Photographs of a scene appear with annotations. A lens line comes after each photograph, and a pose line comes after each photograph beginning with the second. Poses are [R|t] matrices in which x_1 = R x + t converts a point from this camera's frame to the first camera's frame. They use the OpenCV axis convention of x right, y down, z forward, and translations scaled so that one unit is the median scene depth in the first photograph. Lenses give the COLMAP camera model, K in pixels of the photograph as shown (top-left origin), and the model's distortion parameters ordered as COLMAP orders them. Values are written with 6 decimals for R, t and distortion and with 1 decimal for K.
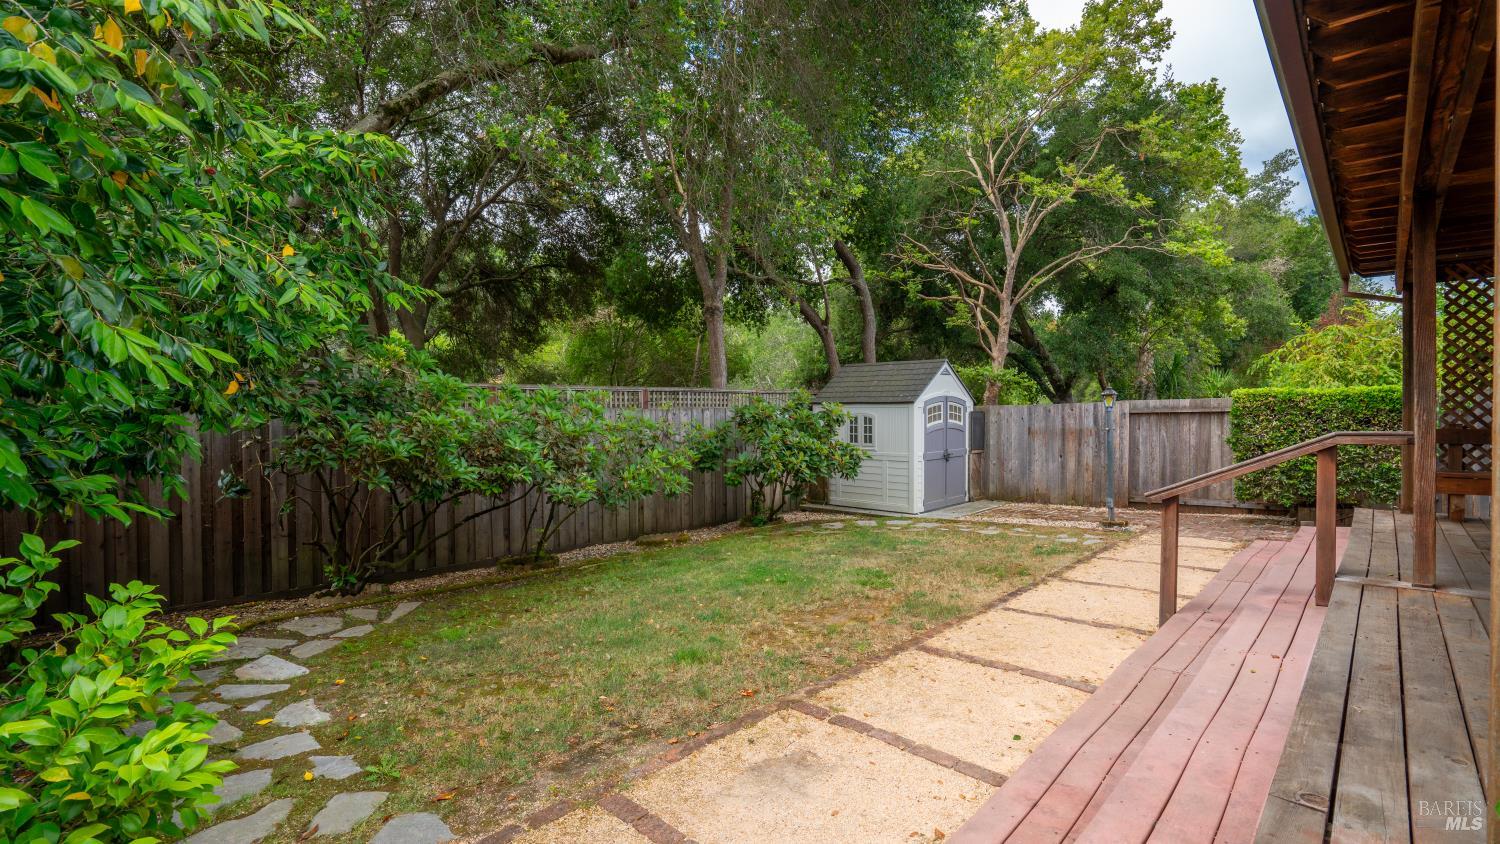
lens RADIAL K [[683.6, 0, 748.3], [0, 683.6, 418.6], [0, 0, 1]] dist [-0.036154, 0.004214]
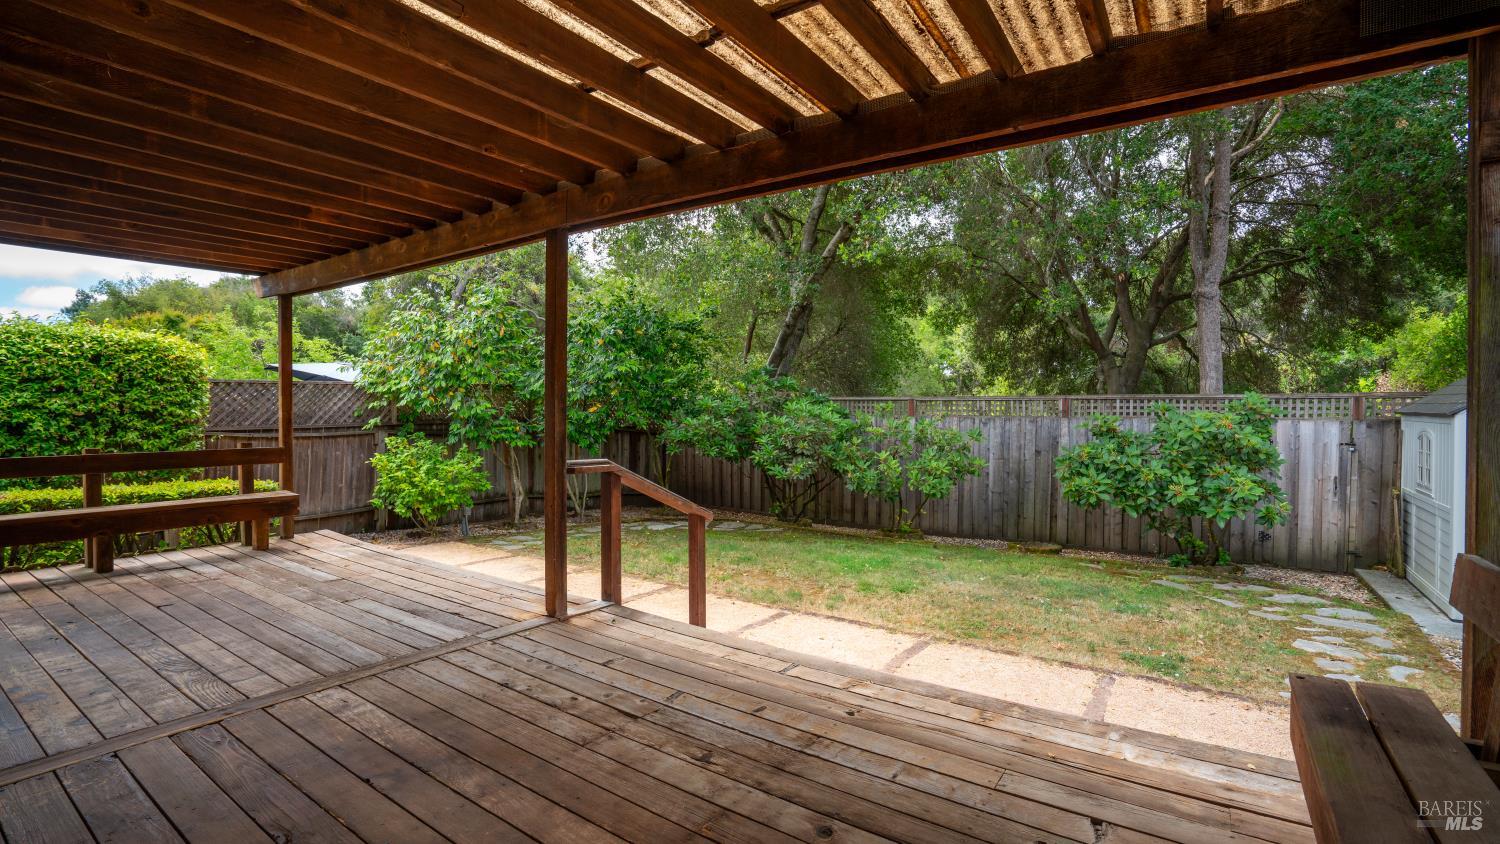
lens RADIAL K [[683.6, 0, 742.3], [0, 683.6, 410.1], [0, 0, 1]] dist [-0.036154, 0.004214]
pose [[0.147974, 0.009377, -0.988947, 0.658806], [-0.016547, 0.999839, 0.007005, -0.021118], [0.988853, 0.015328, 0.148105, 0.355971]]
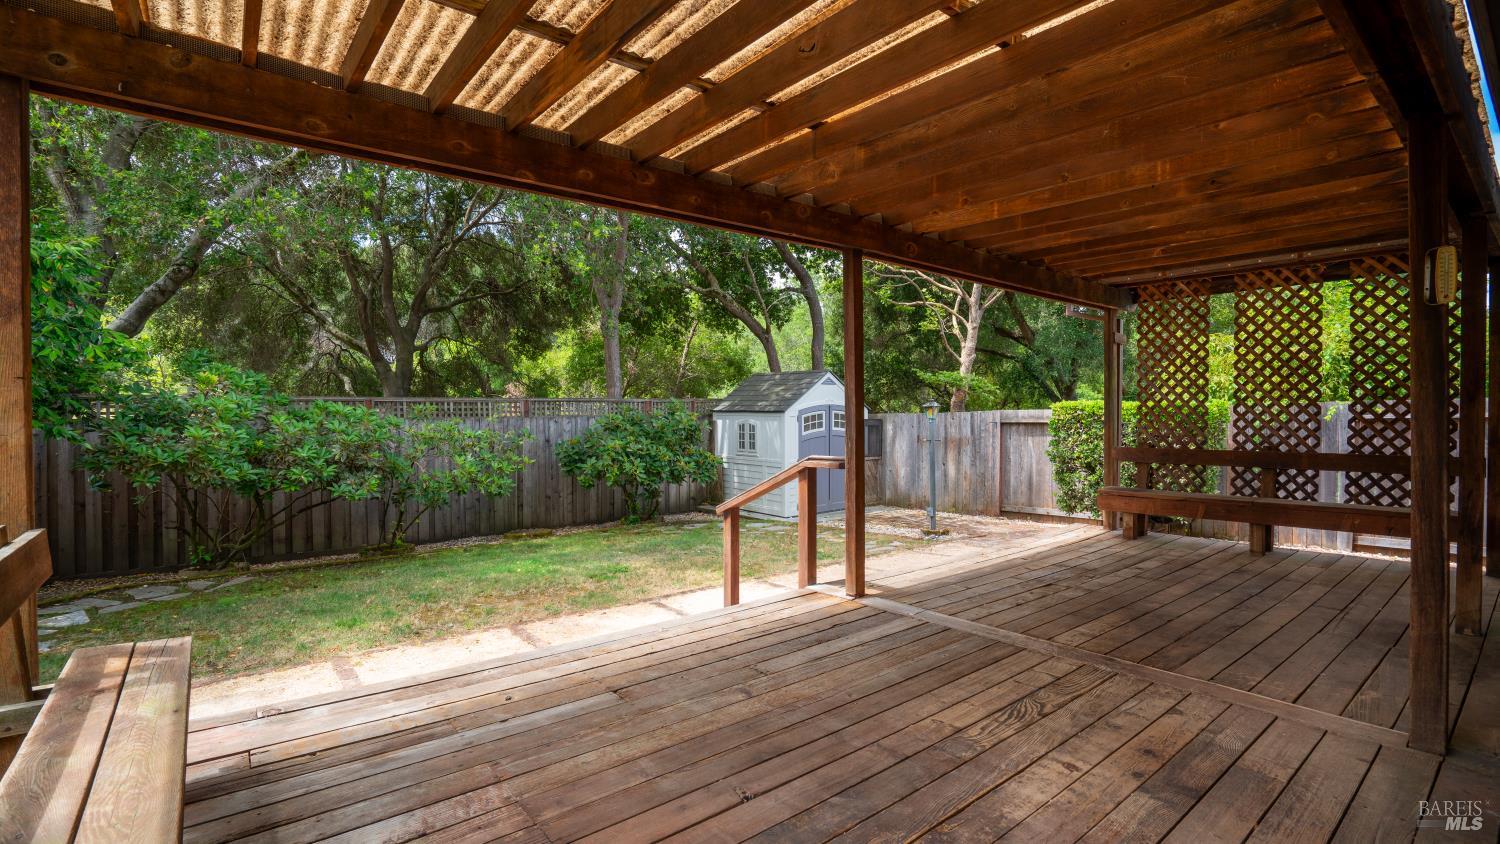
lens RADIAL K [[683.6, 0, 743.8], [0, 683.6, 417.1], [0, 0, 1]] dist [-0.036154, 0.004214]
pose [[0.991317, 0.005029, -0.131397, 0.312319], [-0.004896, 0.999987, 0.001340, -0.015980], [0.131402, -0.000685, 0.991329, -0.055093]]
